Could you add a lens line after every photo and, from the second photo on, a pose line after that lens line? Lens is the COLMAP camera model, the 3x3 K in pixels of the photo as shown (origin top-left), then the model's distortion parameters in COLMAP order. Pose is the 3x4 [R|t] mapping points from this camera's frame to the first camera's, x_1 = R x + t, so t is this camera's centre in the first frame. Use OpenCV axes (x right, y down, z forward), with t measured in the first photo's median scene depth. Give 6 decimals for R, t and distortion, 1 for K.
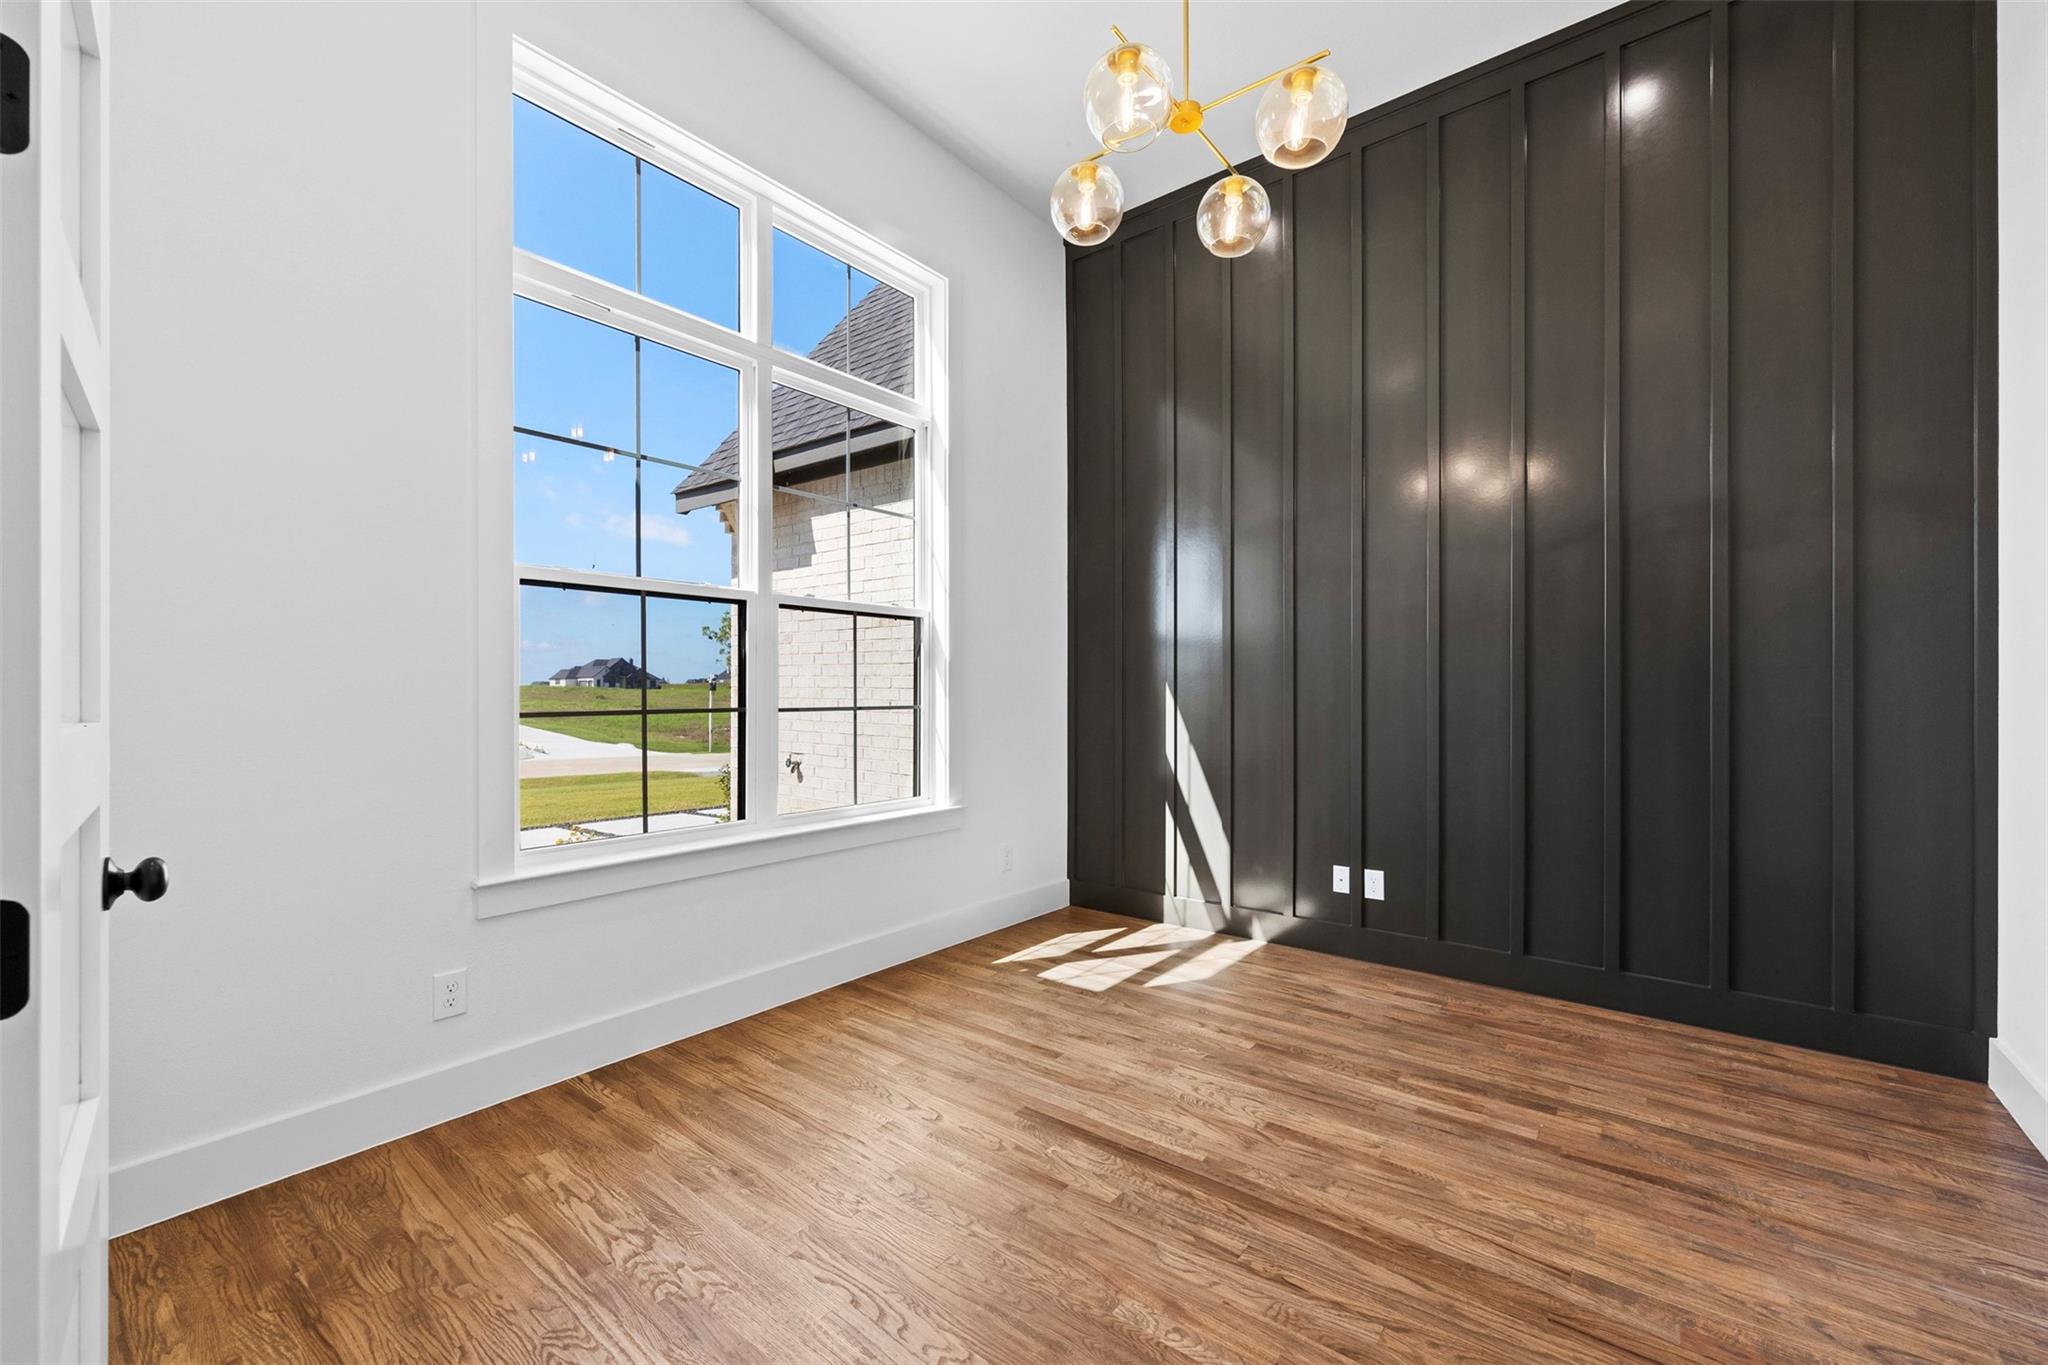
lens RADIAL K [[833.1, 0, 1023.6], [0, 833.1, 688.4], [0, 0, 1]] dist [-0.000018, -0.000067]
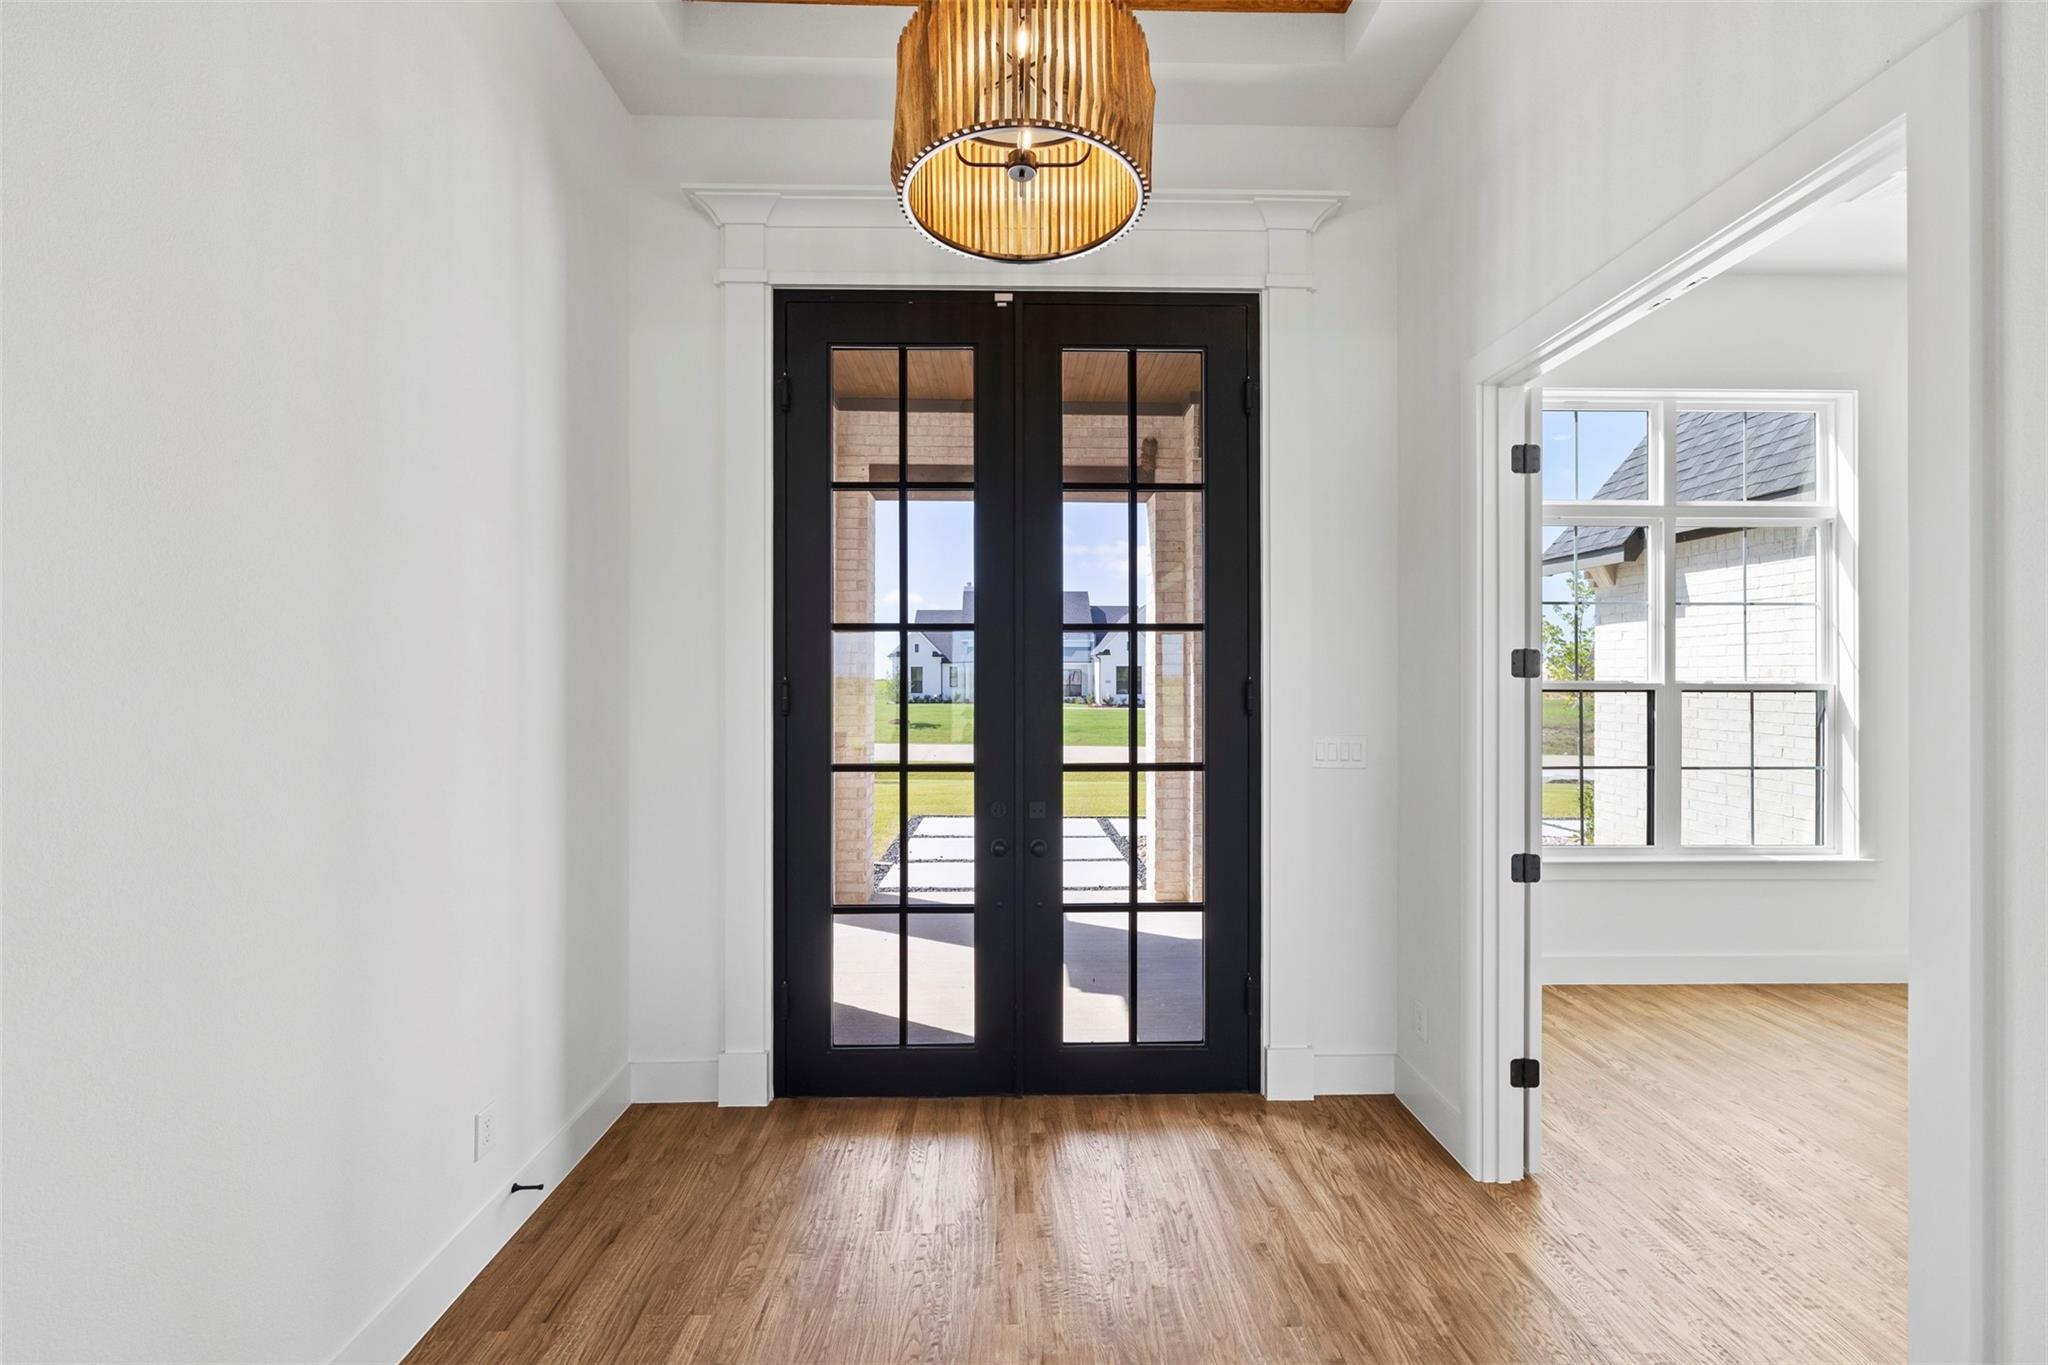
lens RADIAL K [[833.1, 0, 1021.8], [0, 833.1, 678.9], [0, 0, 1]] dist [-0.000018, -0.000067]
pose [[0.634634, -0.001035, -0.772812, 0.079233], [0.002756, 0.999996, 0.000925, -0.133068], [0.772808, -0.002717, 0.634634, -0.747778]]
